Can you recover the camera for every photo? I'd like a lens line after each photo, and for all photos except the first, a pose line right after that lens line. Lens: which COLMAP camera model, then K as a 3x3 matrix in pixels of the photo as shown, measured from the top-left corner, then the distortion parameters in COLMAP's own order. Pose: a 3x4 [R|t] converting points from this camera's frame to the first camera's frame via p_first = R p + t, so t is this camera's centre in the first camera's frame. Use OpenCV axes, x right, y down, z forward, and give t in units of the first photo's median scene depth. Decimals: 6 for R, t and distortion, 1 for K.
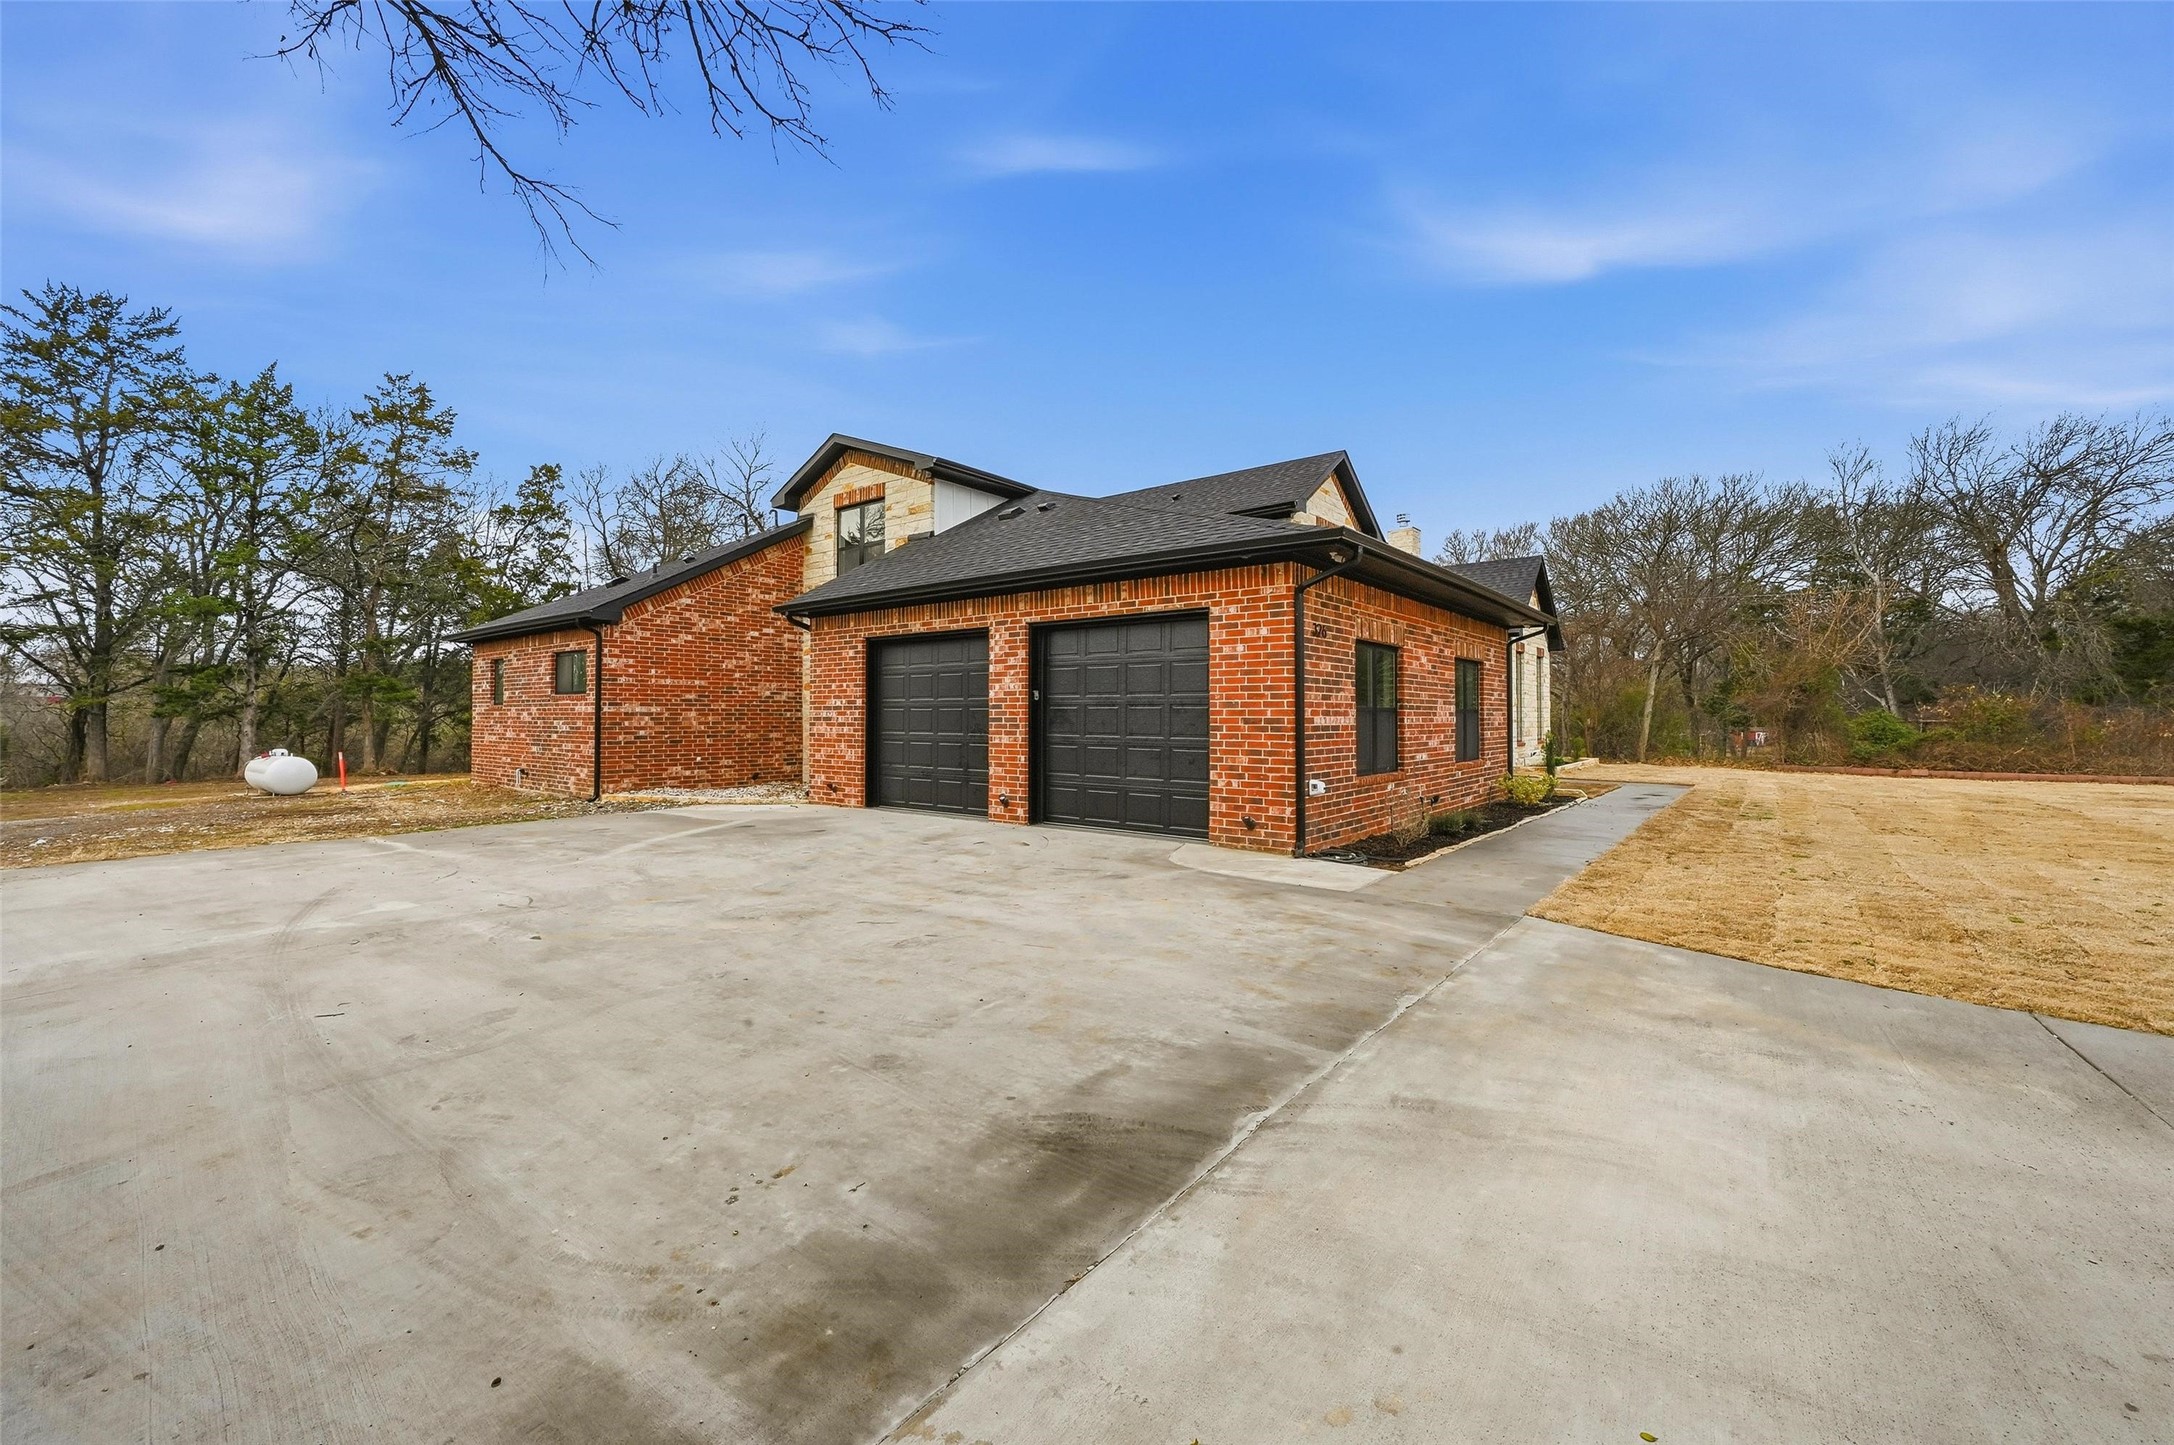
lens RADIAL K [[882.5, 0, 1095.3], [0, 882.5, 716.3], [0, 0, 1]] dist [0.000308, -0.000328]
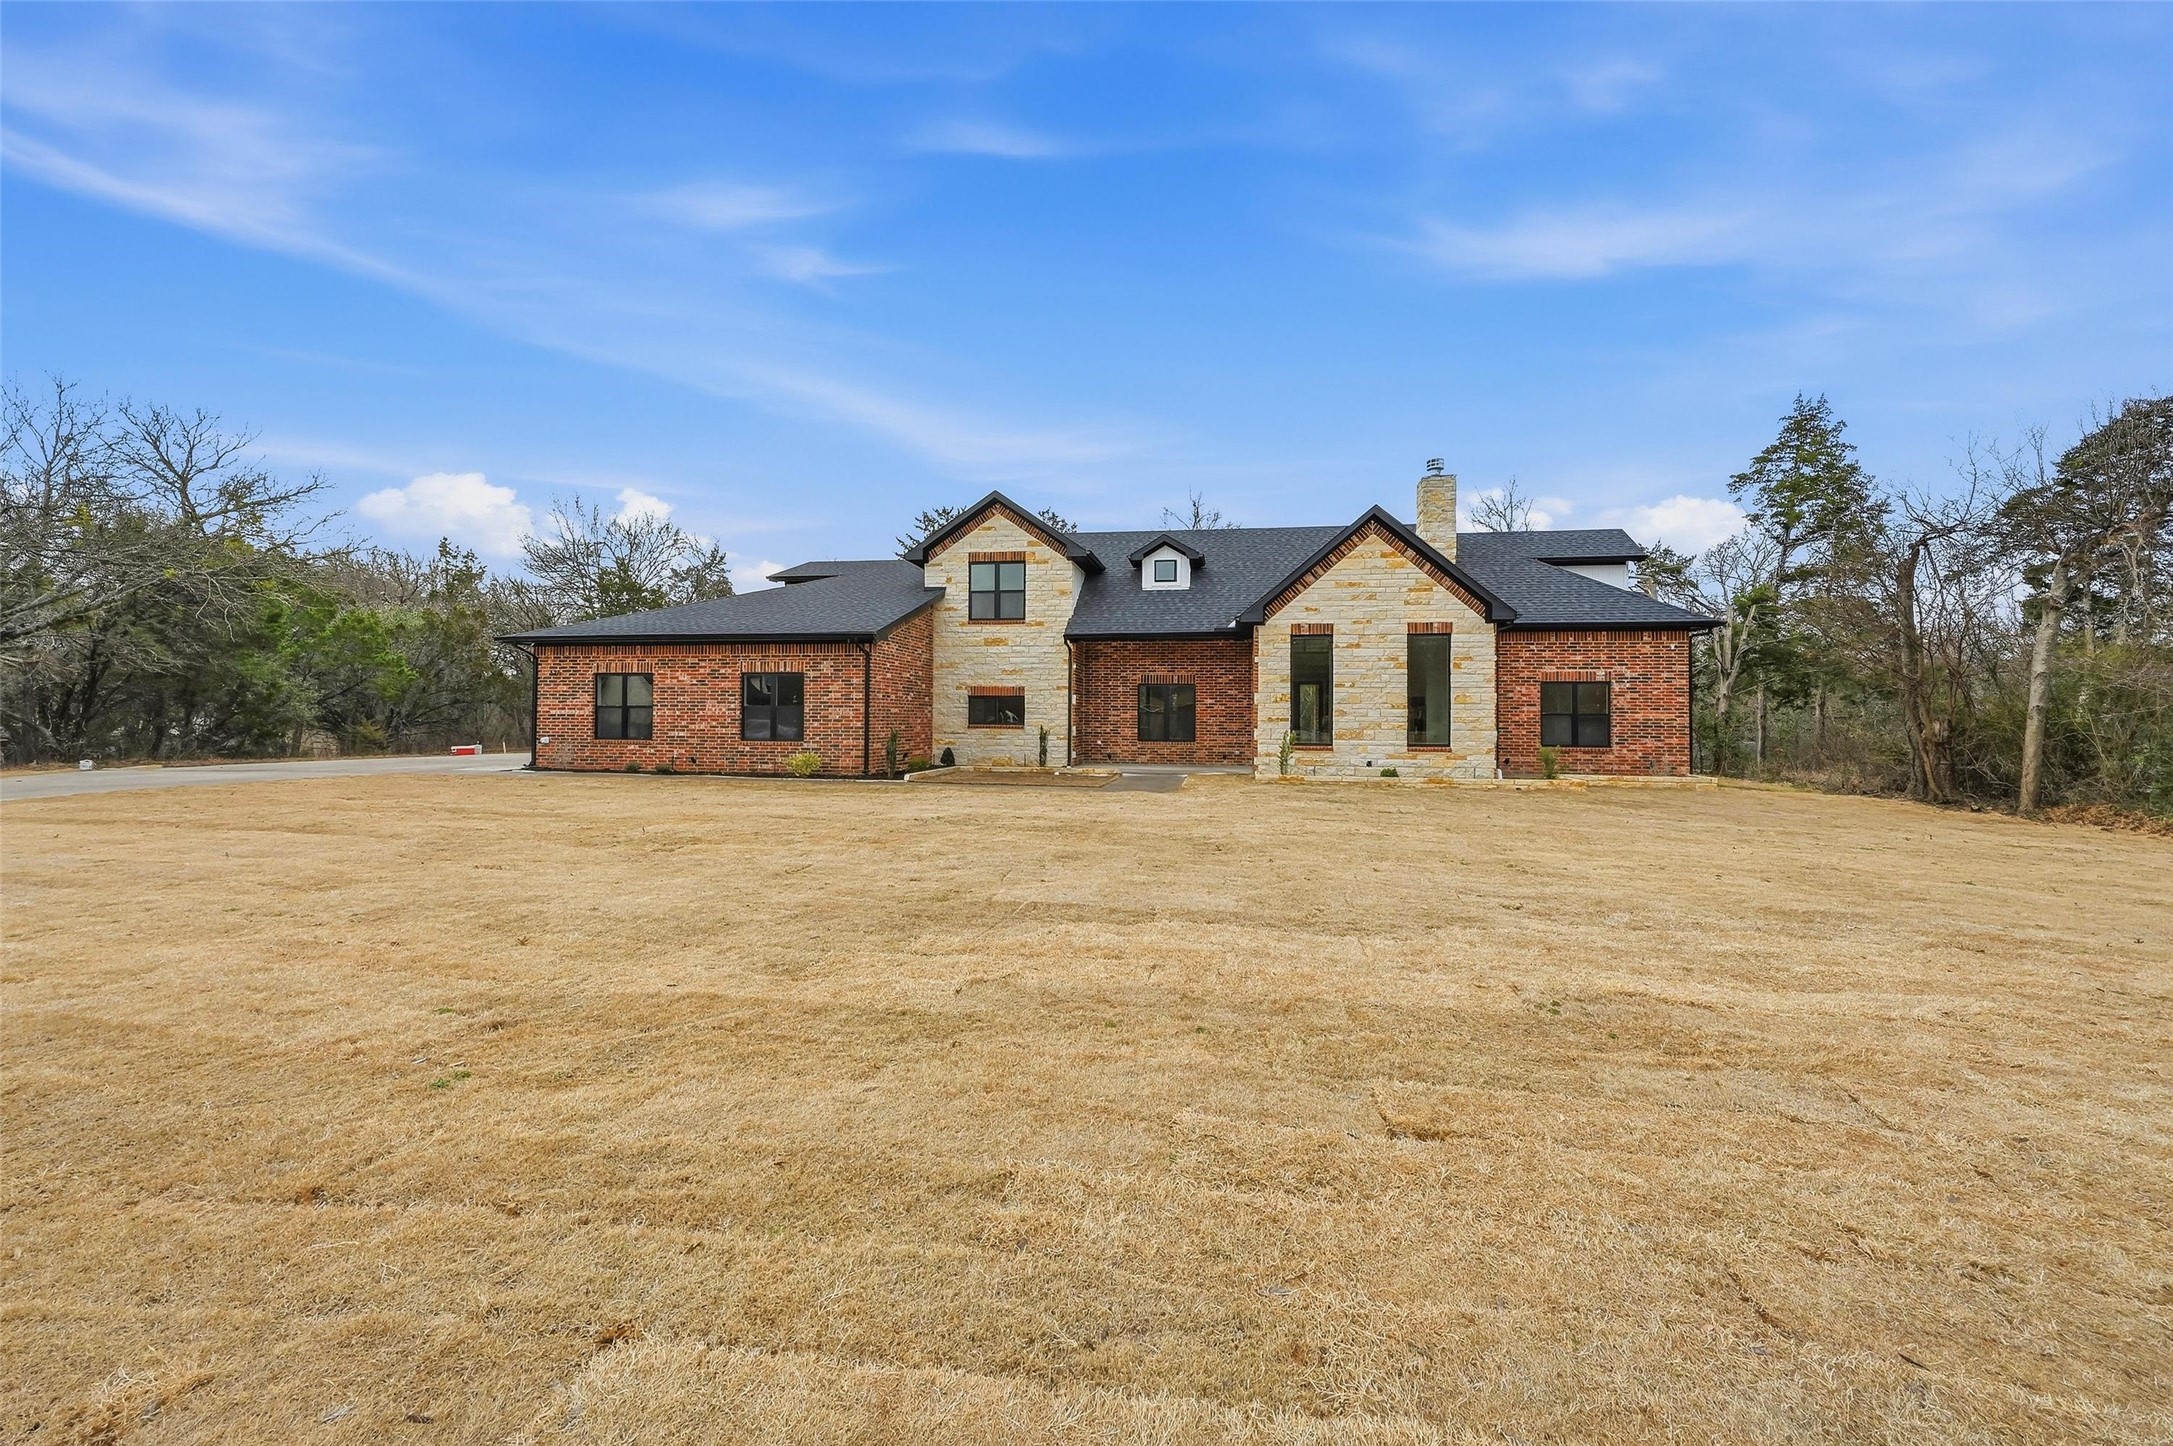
lens RADIAL K [[882.1, 0, 1094.8], [0, 882.1, 716.8], [0, 0, 1]] dist [0.000308, -0.000328]
pose [[0.480575, 0.002885, -0.876949, 0.818971], [-0.004748, 0.999988, 0.000688, 0.002284], [0.876941, 0.003833, 0.480583, 0.318860]]
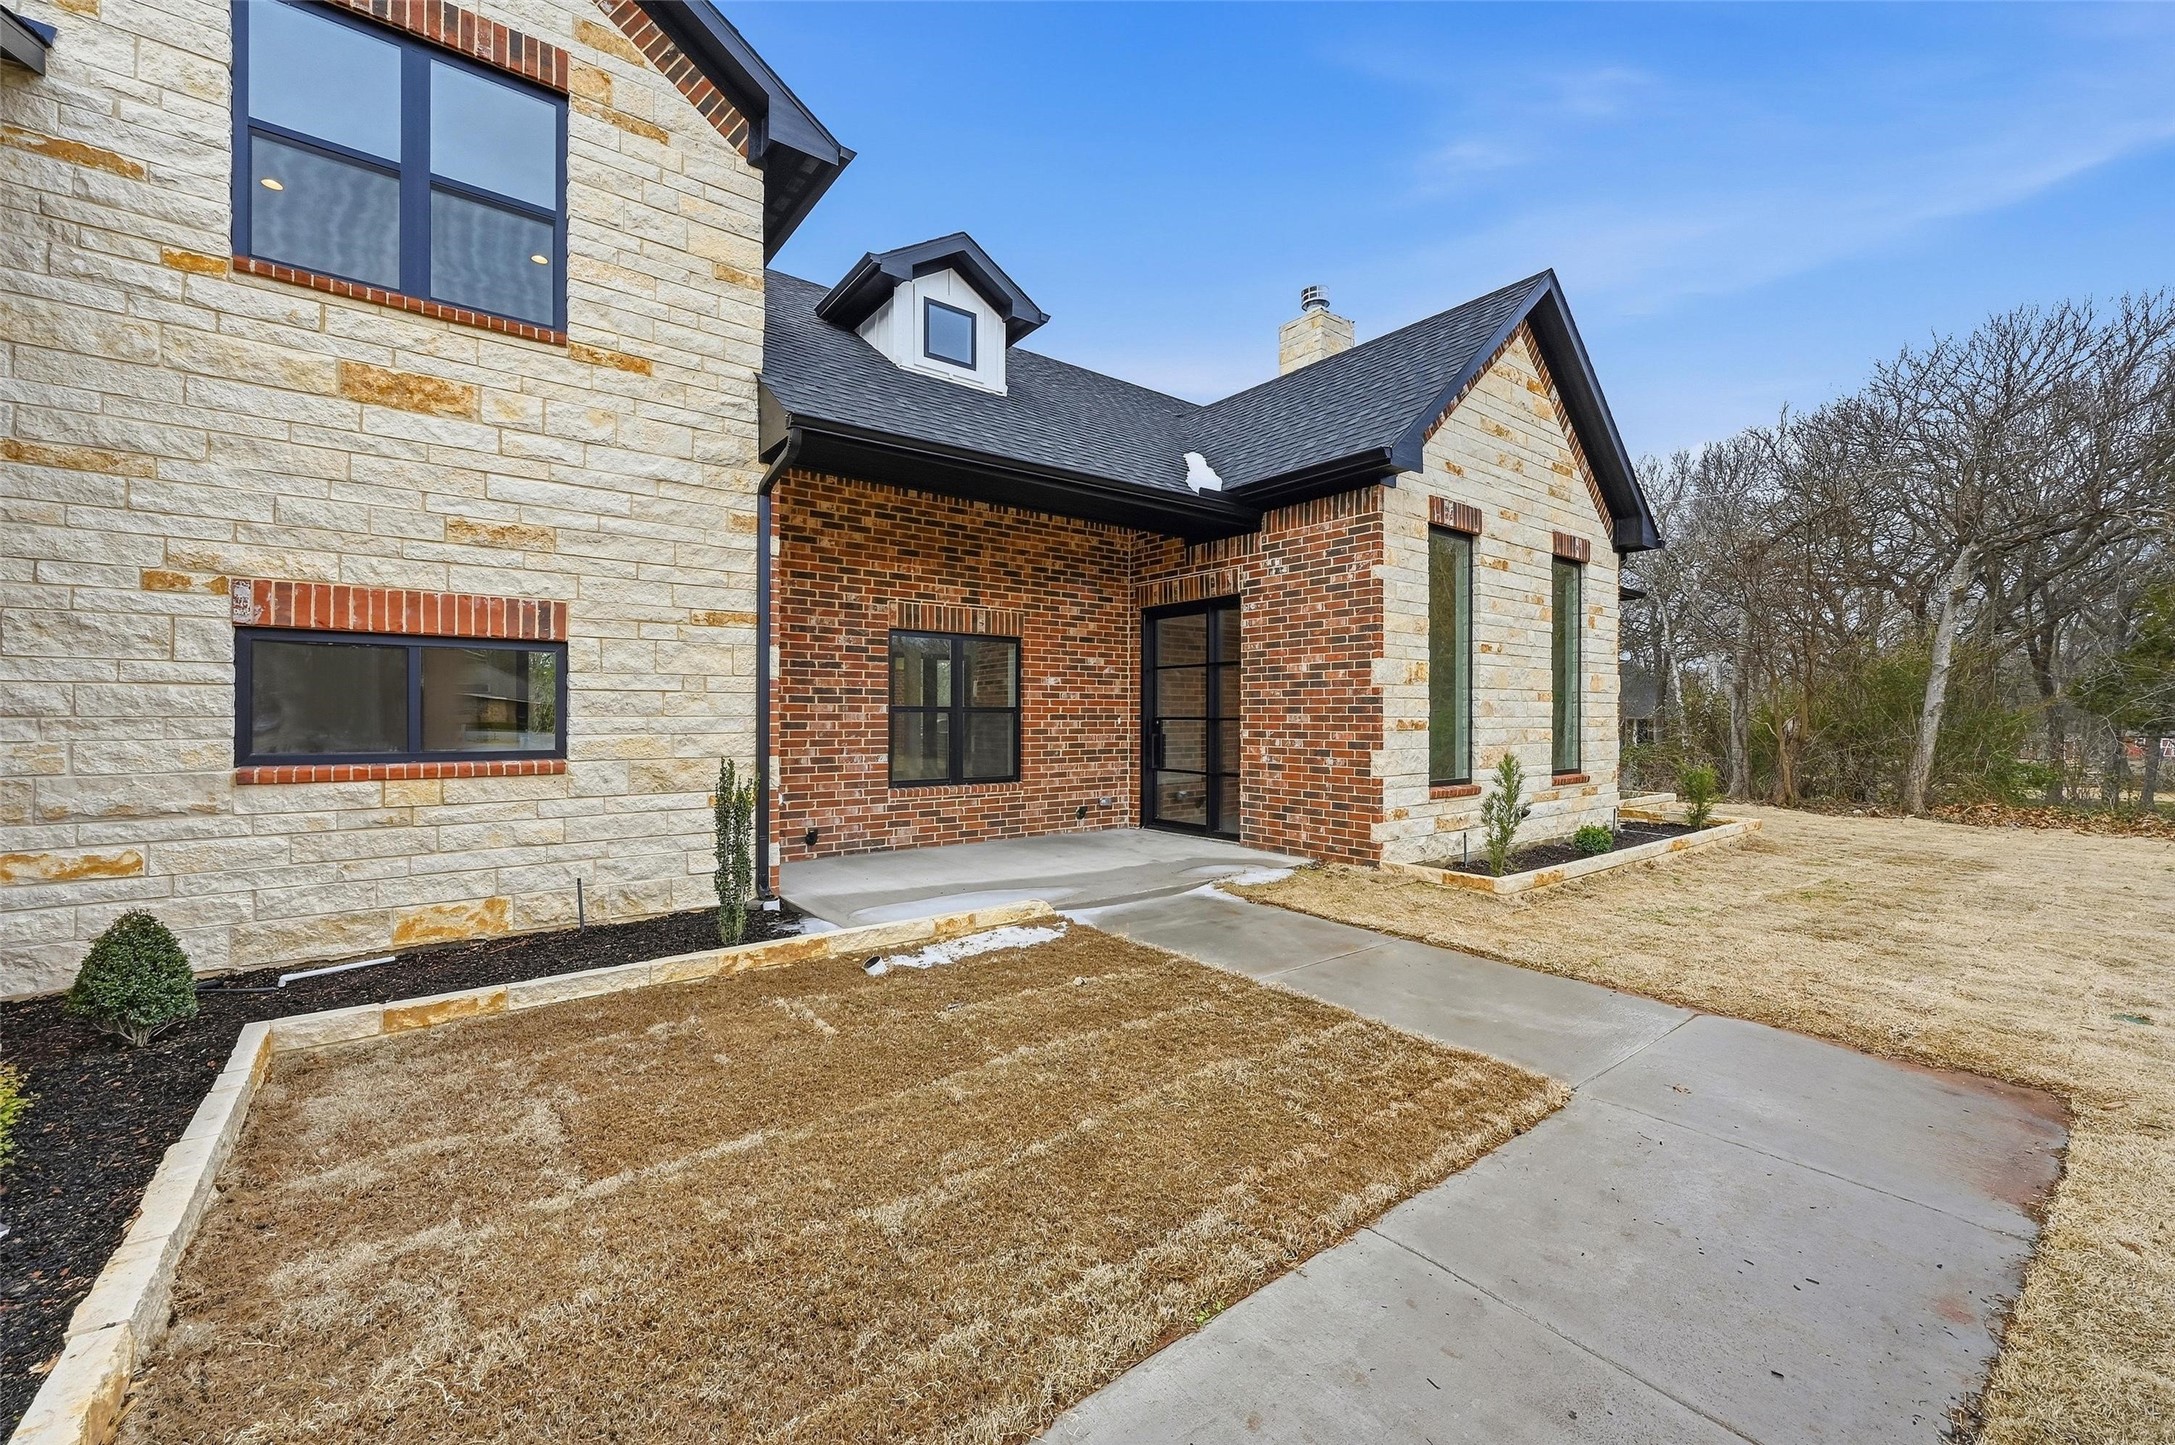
lens RADIAL K [[864.7, 0, 1095.2], [0, 864.7, 719.1], [0, 0, 1]] dist [-0.000425, -0.000081]
pose [[0.971145, 0.003457, -0.238465, 0.315884], [-0.001925, 0.999976, 0.006659, 0.000513], [0.238482, -0.006008, 0.971128, 0.467567]]
